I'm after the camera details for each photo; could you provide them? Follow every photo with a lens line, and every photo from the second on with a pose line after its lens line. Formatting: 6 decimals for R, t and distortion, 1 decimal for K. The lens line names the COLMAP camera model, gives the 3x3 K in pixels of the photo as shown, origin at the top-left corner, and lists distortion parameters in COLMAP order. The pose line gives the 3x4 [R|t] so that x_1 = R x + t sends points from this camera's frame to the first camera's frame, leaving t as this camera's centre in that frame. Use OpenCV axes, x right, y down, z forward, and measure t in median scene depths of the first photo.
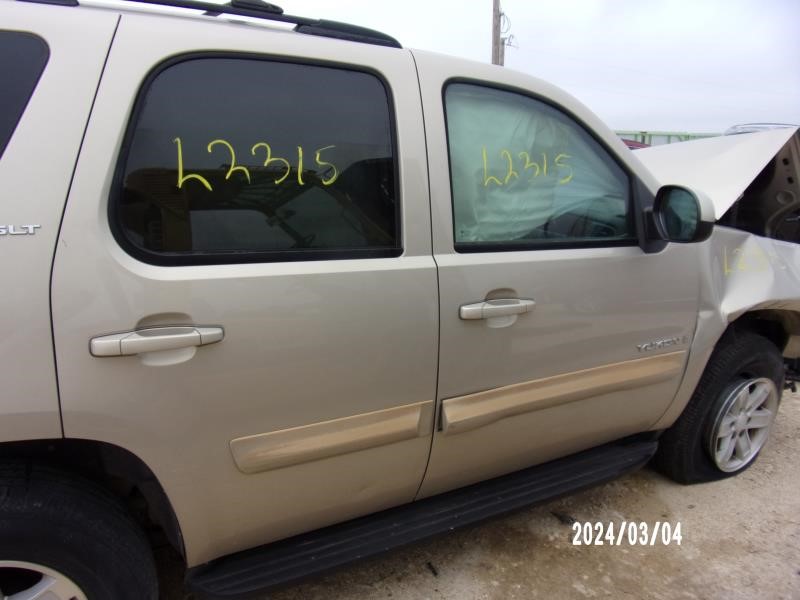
lens RADIAL K [[556.5, 0, 400.0], [0, 556.5, 300.0], [0, 0, 1]] dist [0.003773, 0.003373]
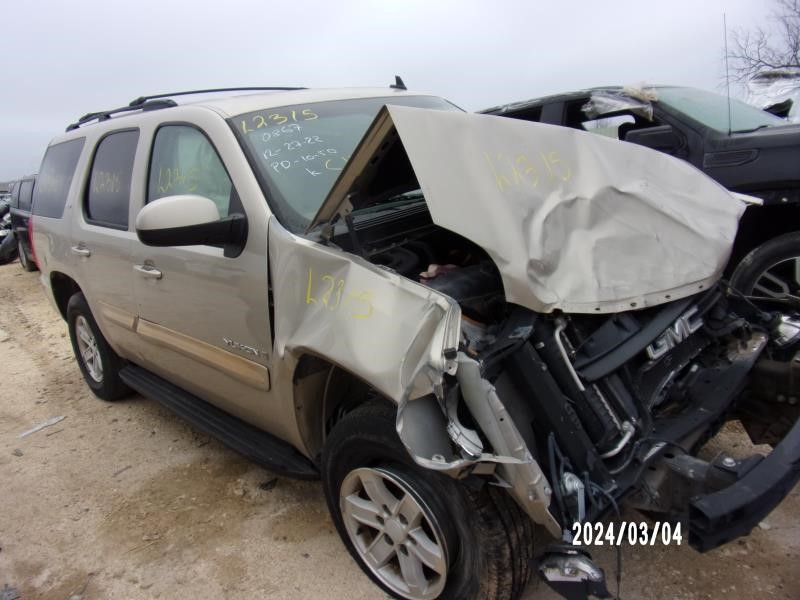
lens RADIAL K [[556.5, 0, 400.0], [0, 556.5, 300.0], [0, 0, 1]] dist [0.003773, 0.003373]
pose [[0.318683, 0.200056, -0.926509, 1.431232], [-0.172493, 0.973391, 0.150848, -0.204167], [0.932034, 0.111744, 0.344712, 0.857218]]
